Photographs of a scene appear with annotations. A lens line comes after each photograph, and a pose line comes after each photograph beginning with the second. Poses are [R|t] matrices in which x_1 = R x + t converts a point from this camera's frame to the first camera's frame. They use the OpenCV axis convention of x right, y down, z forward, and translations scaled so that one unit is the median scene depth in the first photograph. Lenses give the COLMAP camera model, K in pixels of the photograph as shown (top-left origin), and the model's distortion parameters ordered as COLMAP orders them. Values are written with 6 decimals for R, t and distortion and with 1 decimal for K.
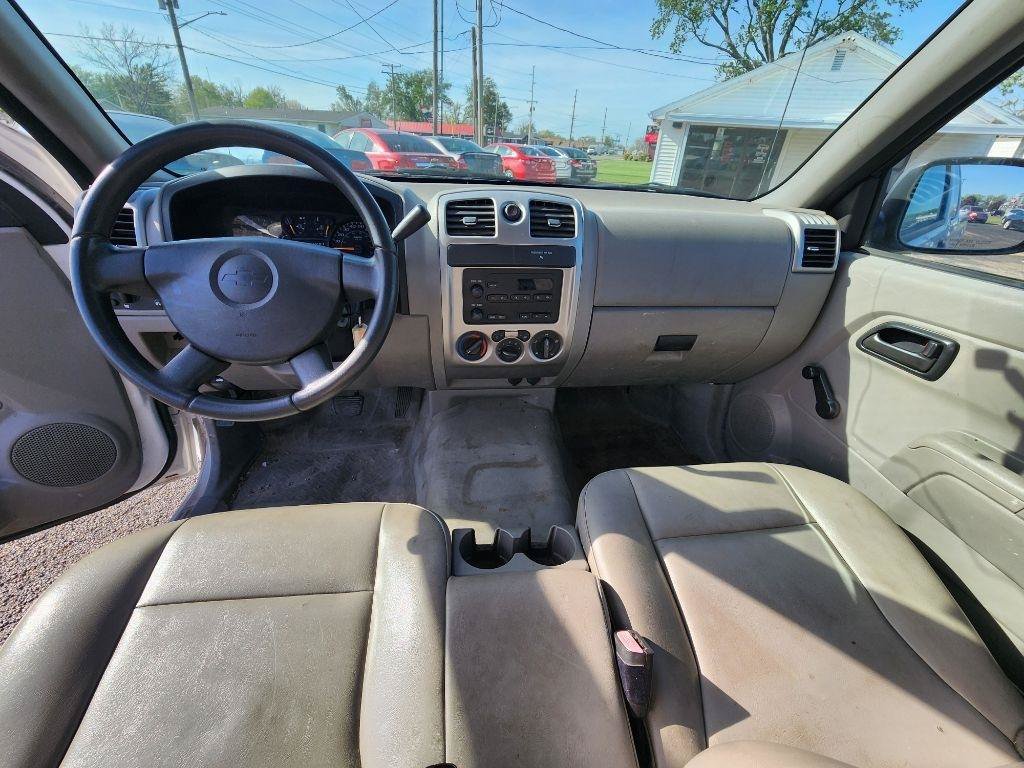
lens RADIAL K [[418.7, 0, 511.6], [0, 418.7, 382.6], [0, 0, 1]] dist [-0.001525, -0.001613]
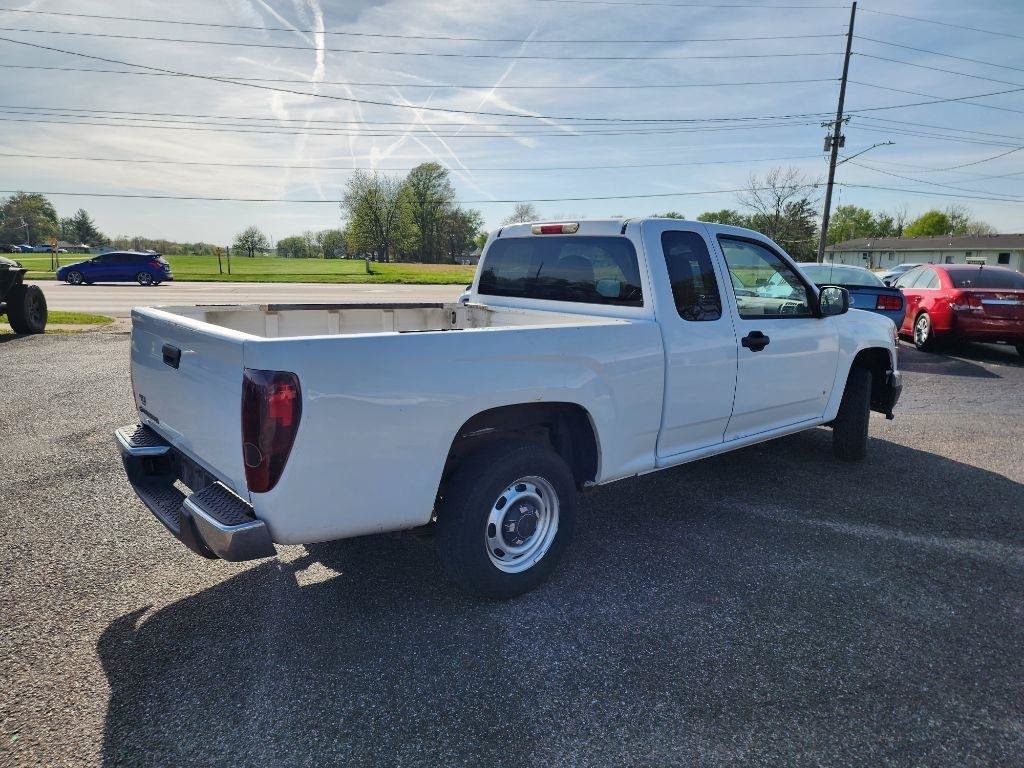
lens RADIAL K [[684.1, 0, 520.0], [0, 684.1, 380.9], [0, 0, 1]] dist [0.074176, -0.059784]
pose [[0.542028, 0.106697, -0.833559, 0.163673], [-0.405513, 0.901990, -0.148232, 0.070963], [0.736047, 0.418365, 0.532171, -0.123970]]
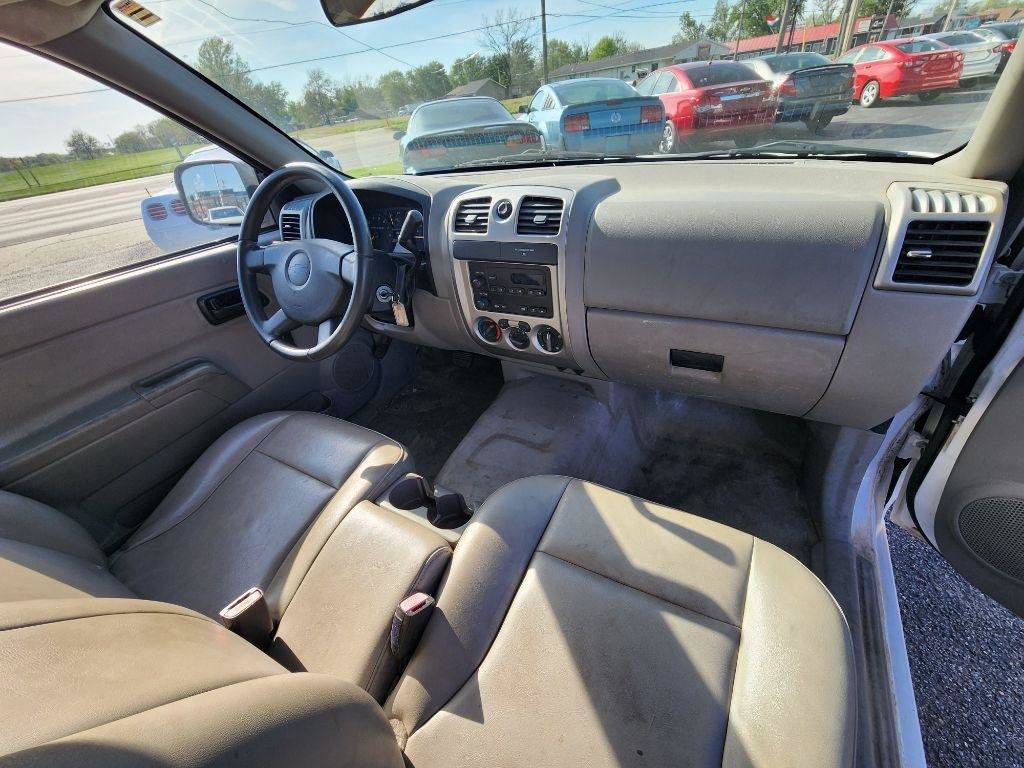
lens RADIAL K [[418.7, 0, 516.3], [0, 418.7, 382.8], [0, 0, 1]] dist [-0.004698, 0.001618]
pose [[0.789867, 0.219483, -0.572659, 0.024769], [-0.153964, 0.974828, 0.161259, -0.005418], [0.593637, -0.039204, 0.803777, 0.005461]]
